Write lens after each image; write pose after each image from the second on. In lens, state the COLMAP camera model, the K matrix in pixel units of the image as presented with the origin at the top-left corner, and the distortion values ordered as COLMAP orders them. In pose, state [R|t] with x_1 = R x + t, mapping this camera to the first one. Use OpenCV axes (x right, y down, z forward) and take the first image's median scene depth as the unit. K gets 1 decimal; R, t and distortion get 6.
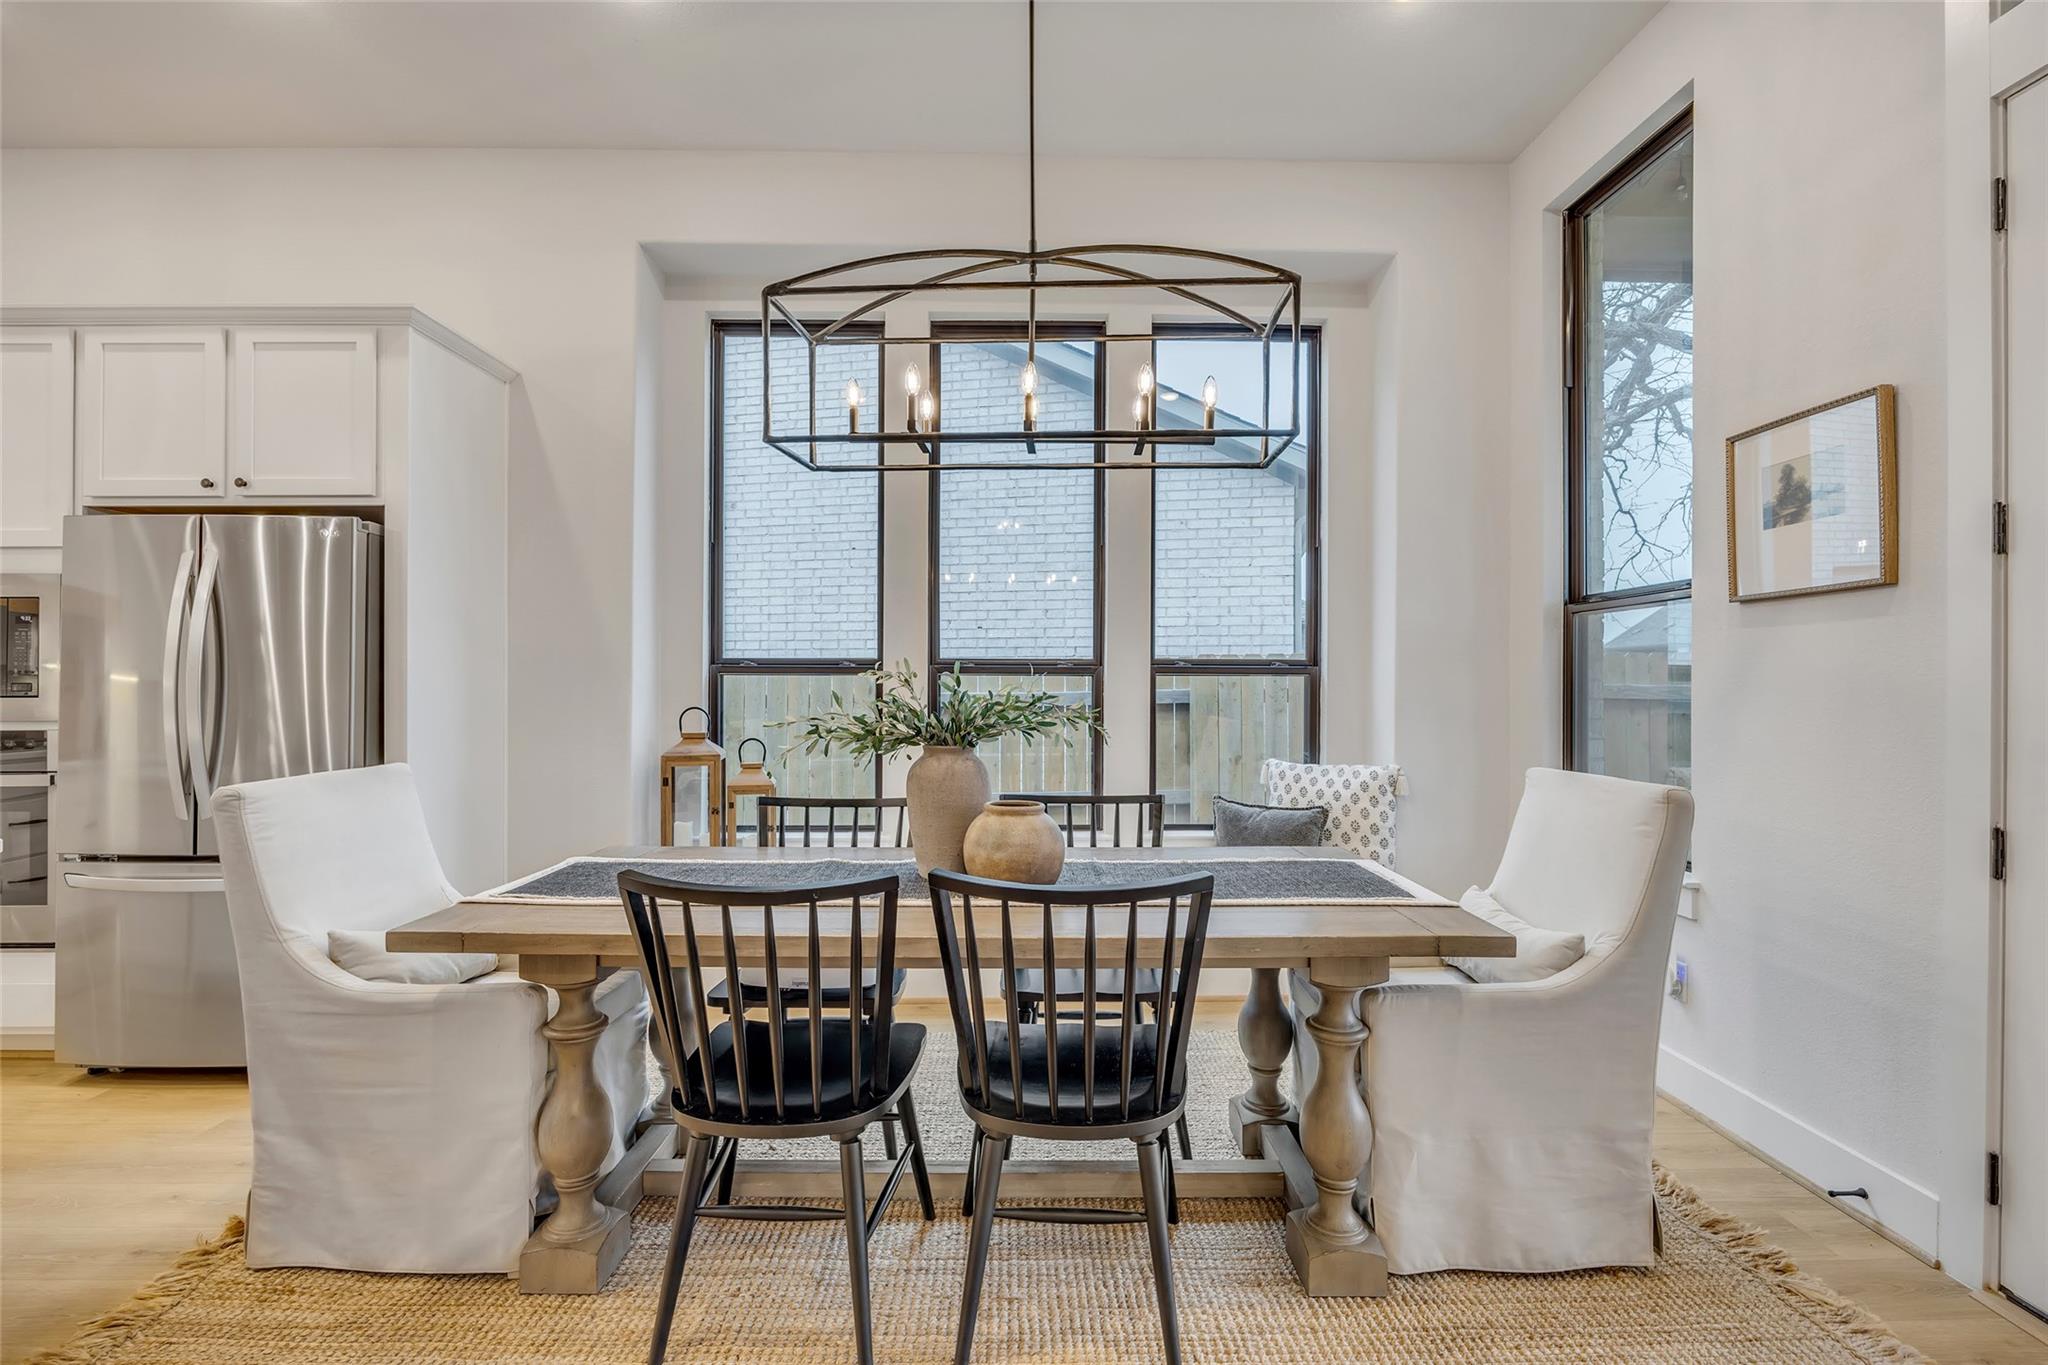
lens RADIAL K [[927.5, 0, 1022.6], [0, 927.5, 684.6], [0, 0, 1]] dist [-0.013977, 0.002159]
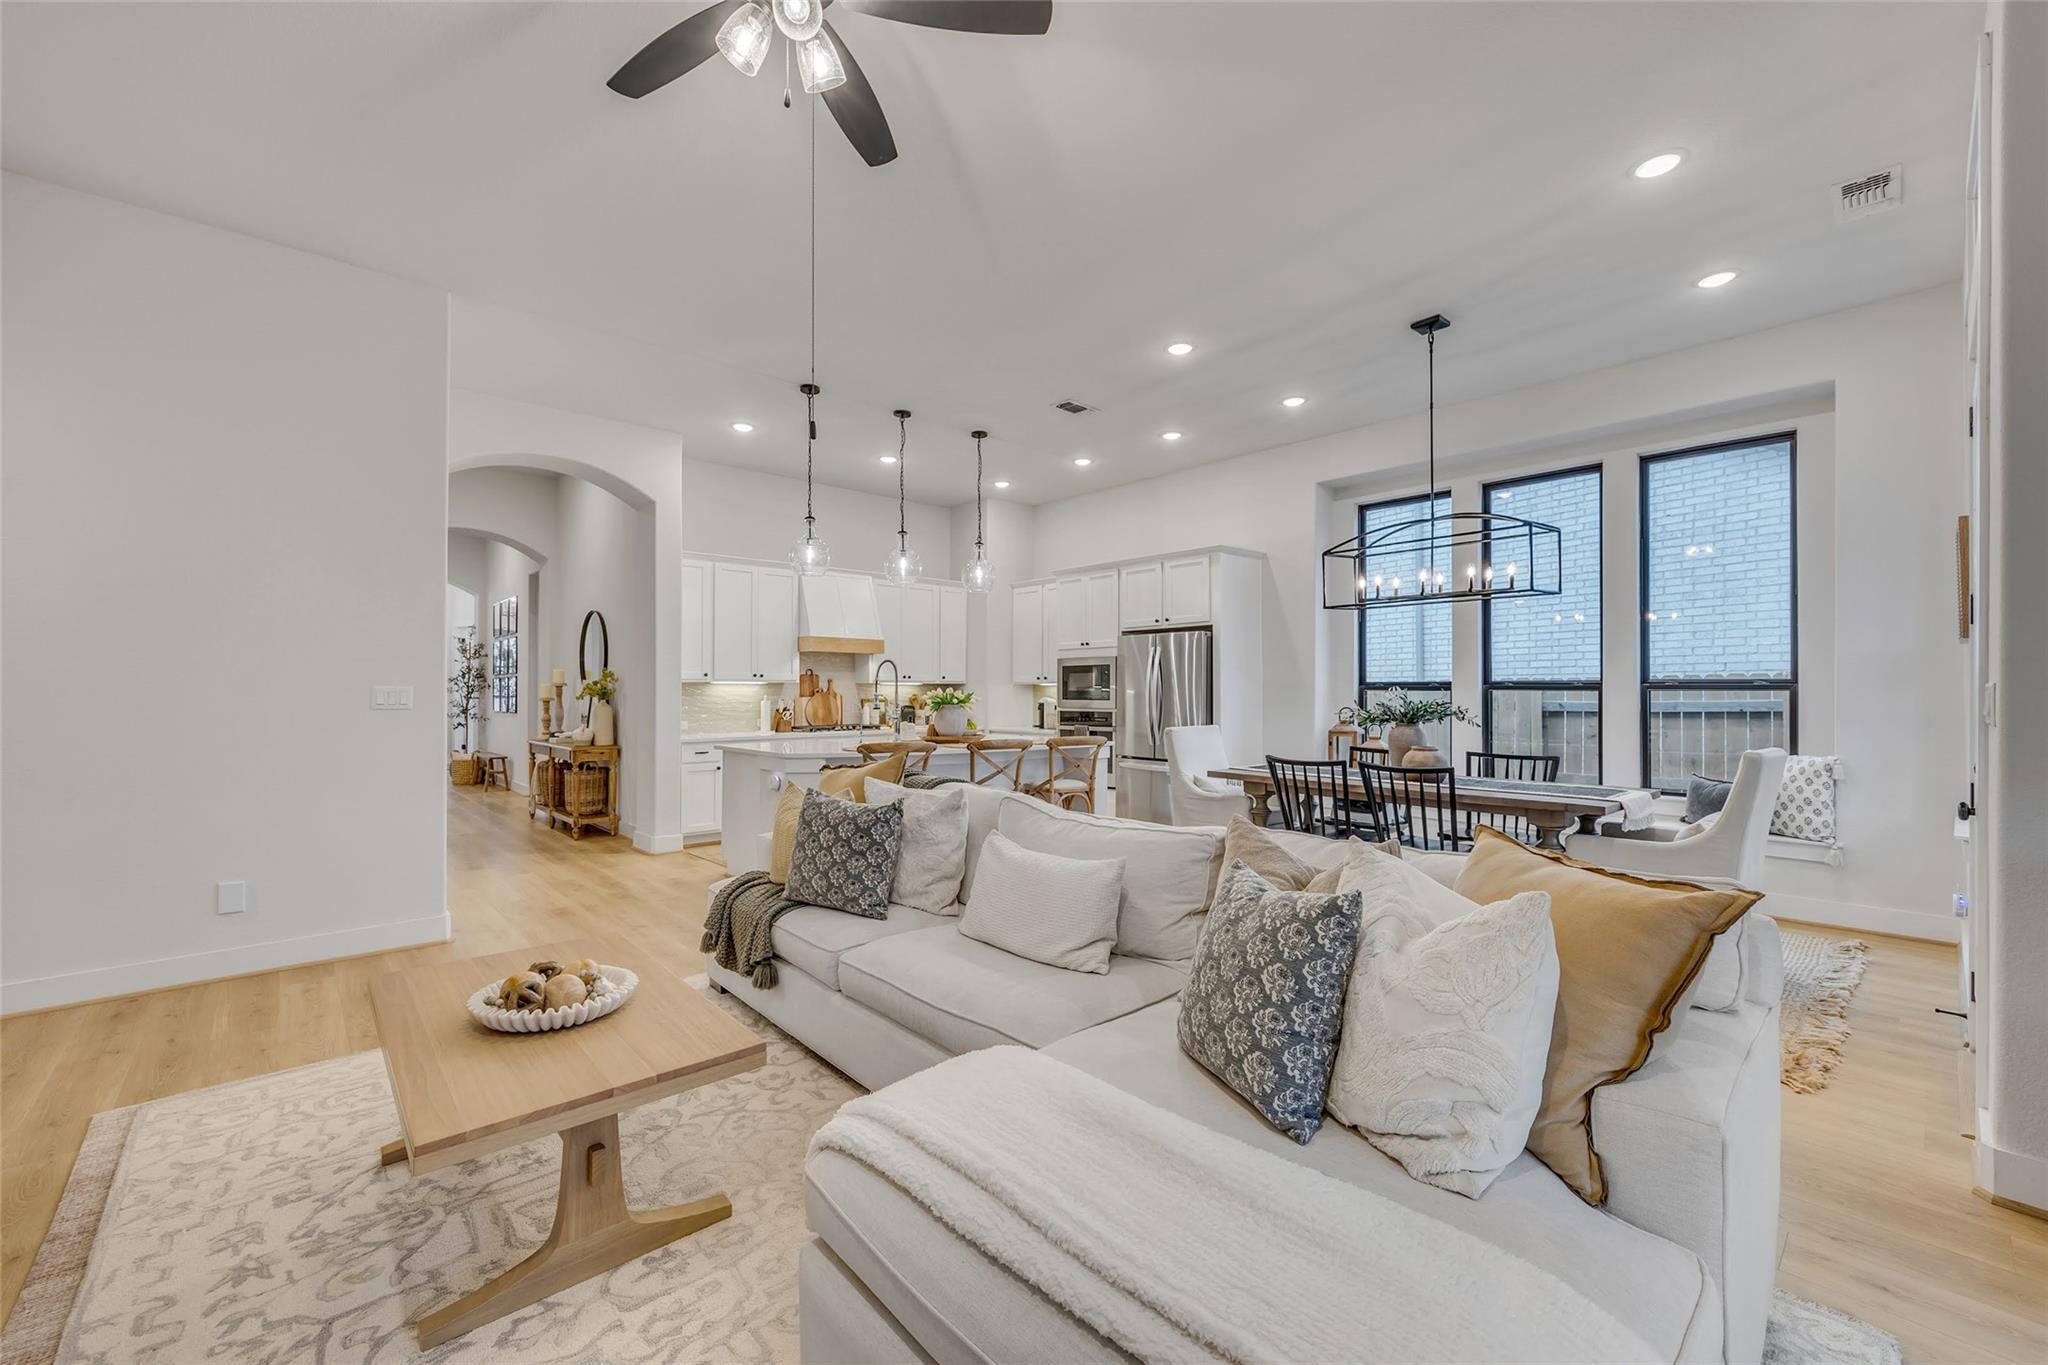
lens RADIAL K [[825.1, 0, 1021.0], [0, 825.1, 683.8], [0, 0, 1]] dist [-0.002274, 0.000514]
pose [[0.653850, -0.007720, -0.756585, 0.664876], [-0.000074, 0.999947, -0.010266, -0.010011], [0.756624, 0.006768, 0.653815, -0.862209]]
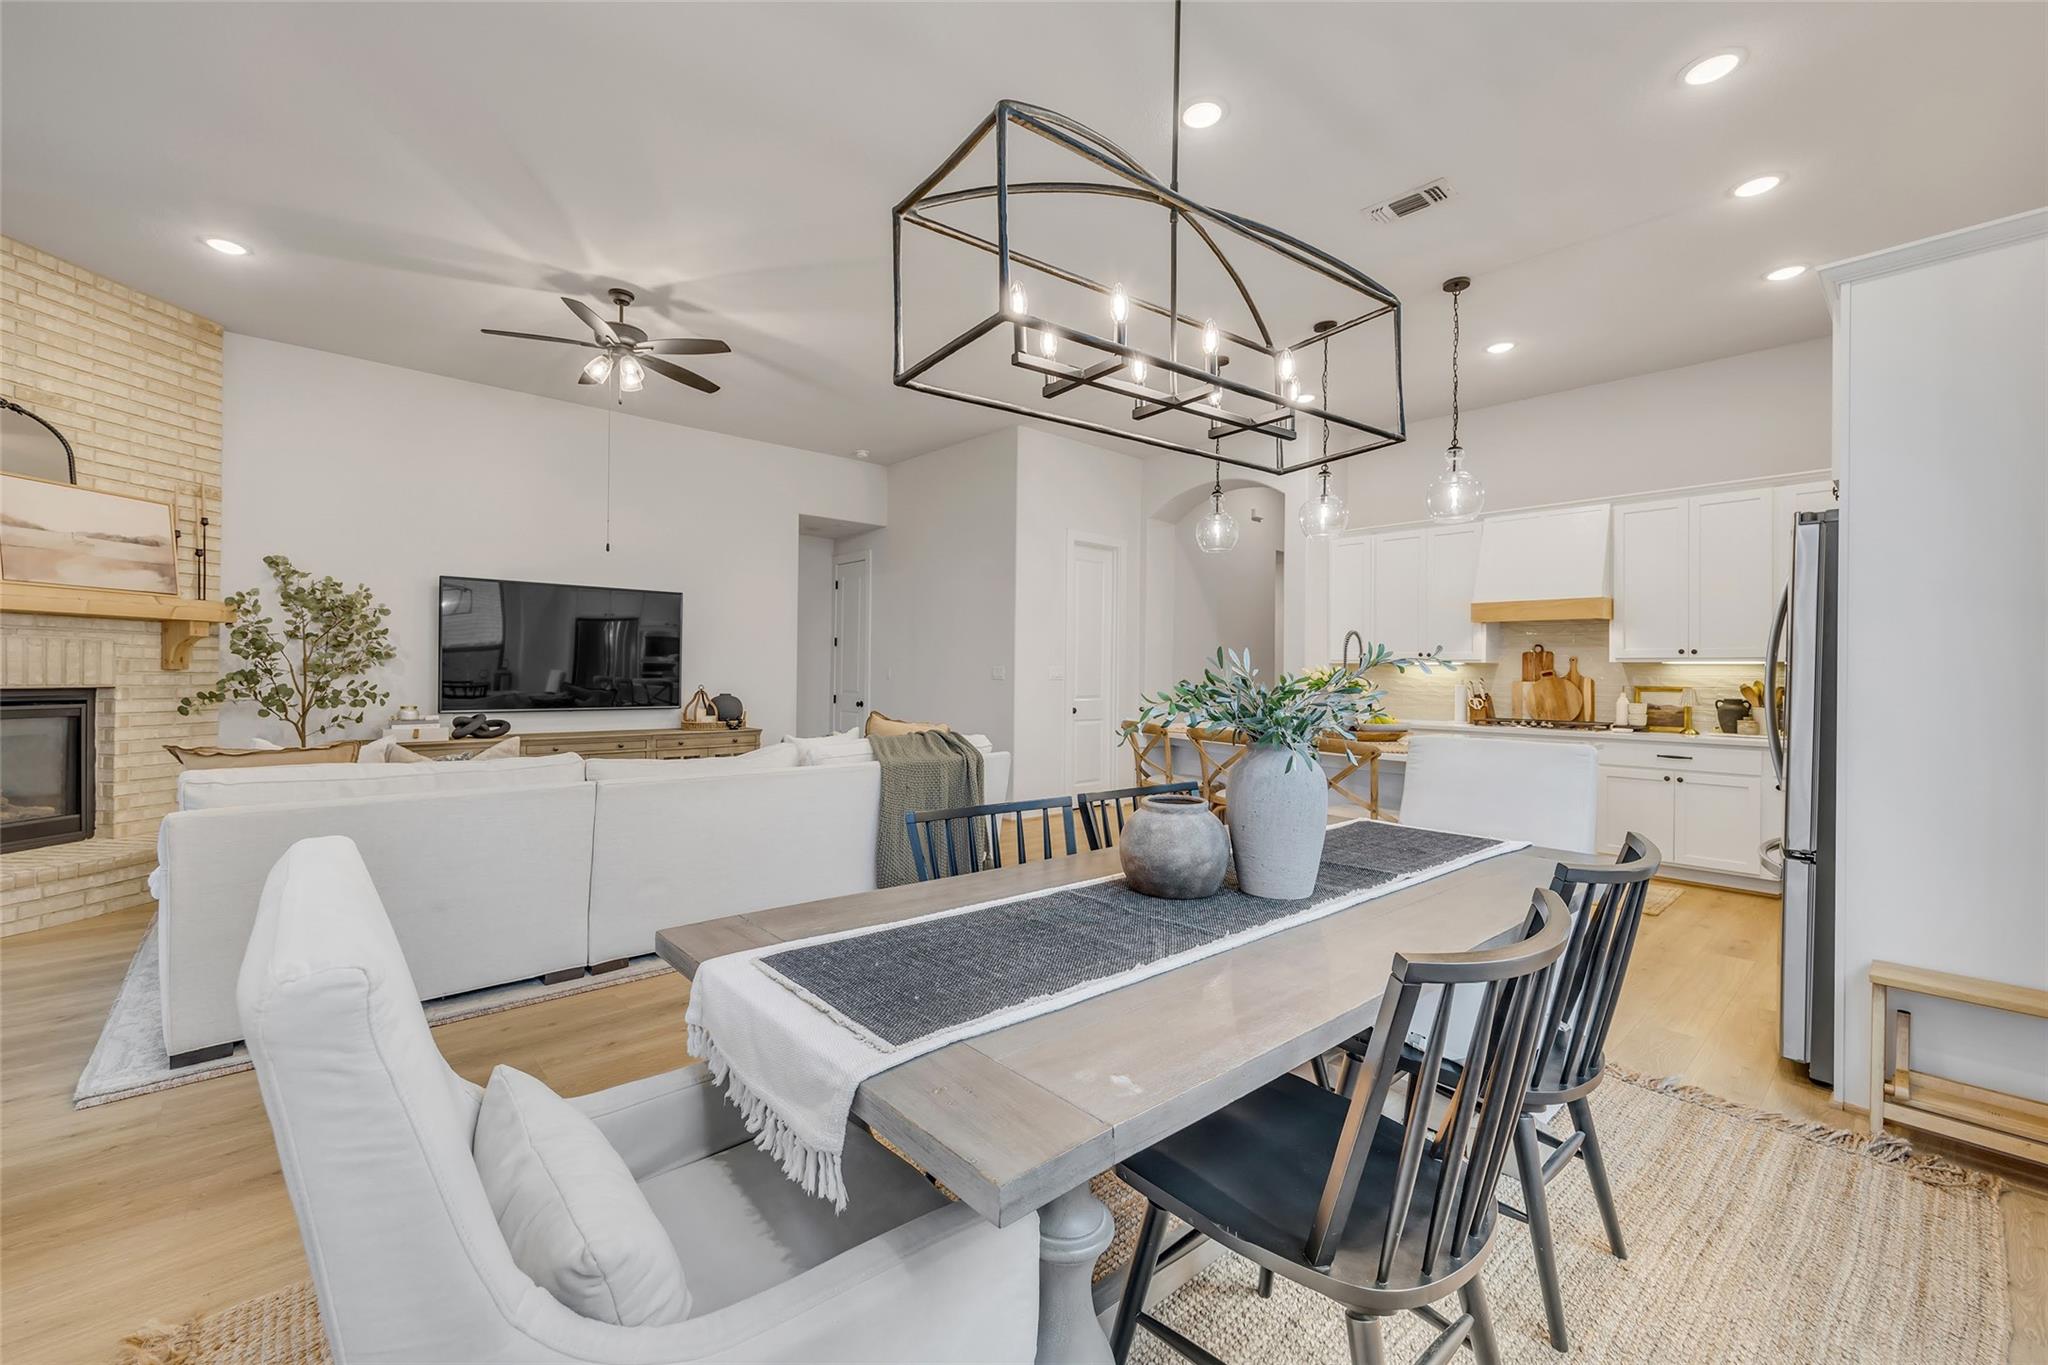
lens RADIAL K [[825.1, 0, 1022.5], [0, 825.1, 671.5], [0, 0, 1]] dist [-0.002274, 0.000514]
pose [[-0.754168, -0.011399, -0.656582, 0.464545], [-0.012652, 0.999916, -0.002827, 0.001522], [0.656559, 0.006175, -0.754249, 1.083973]]
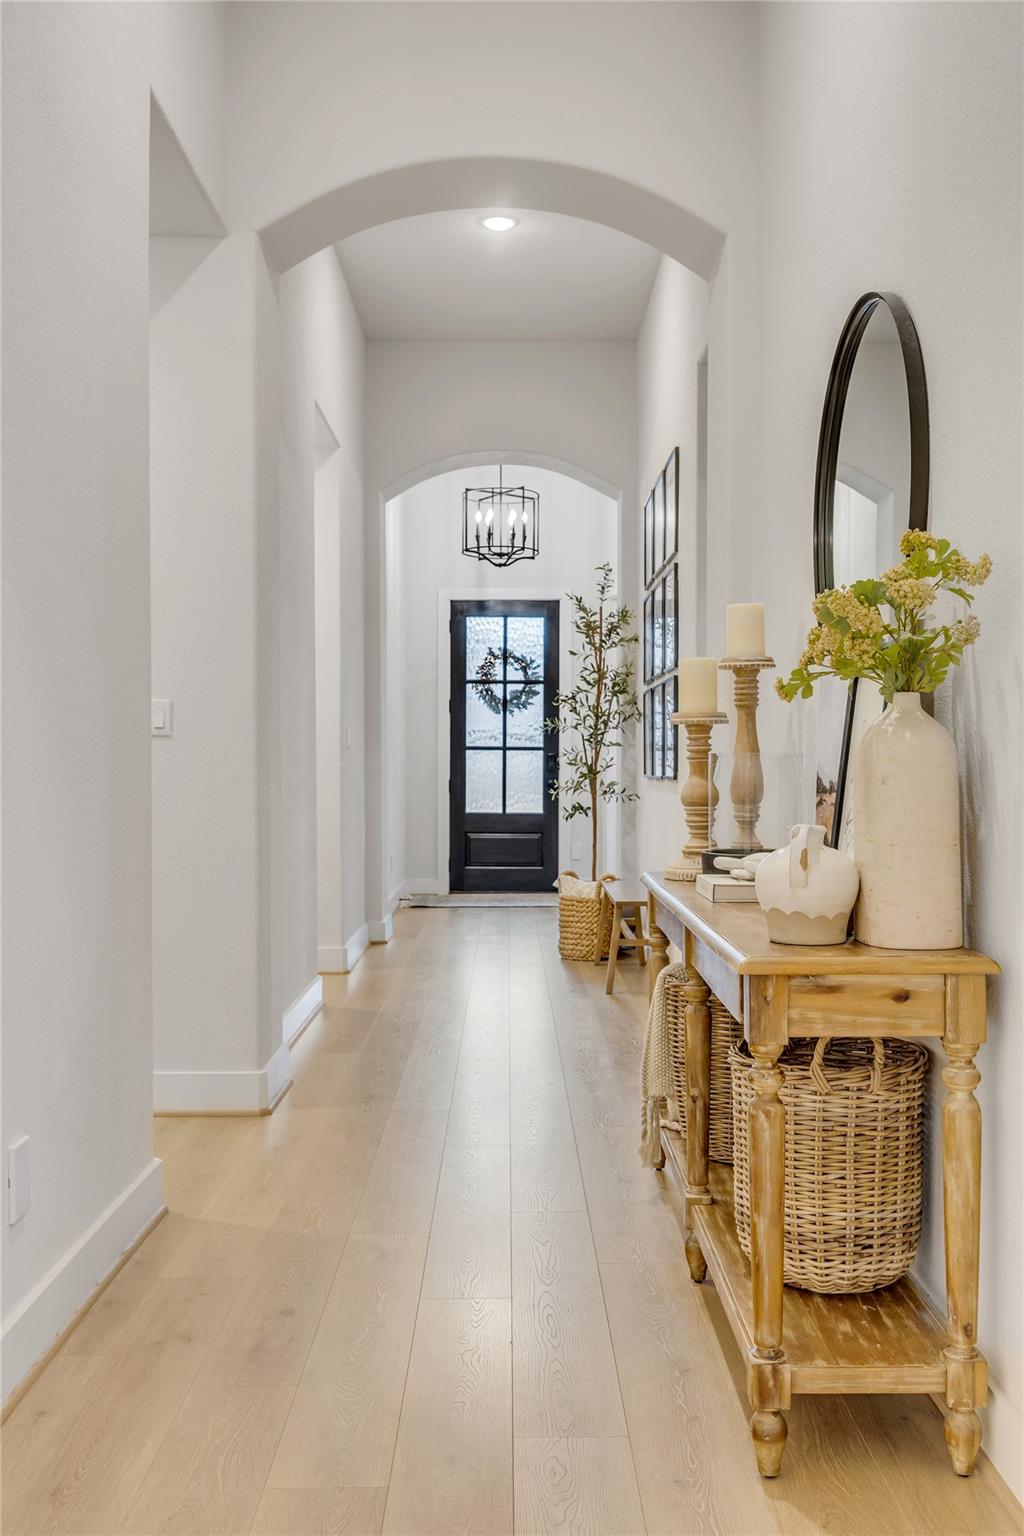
lens RADIAL K [[1442.0, 0, 518.9], [0, 1442.0, 766.5], [0, 0, 1]] dist [0.011651, 0.000000]
pose [[-0.016021, 0.004838, -0.999860, -1.231514], [-0.004212, 0.999979, 0.004906, 0.049669], [0.999863, 0.004290, -0.016000, -0.393392]]
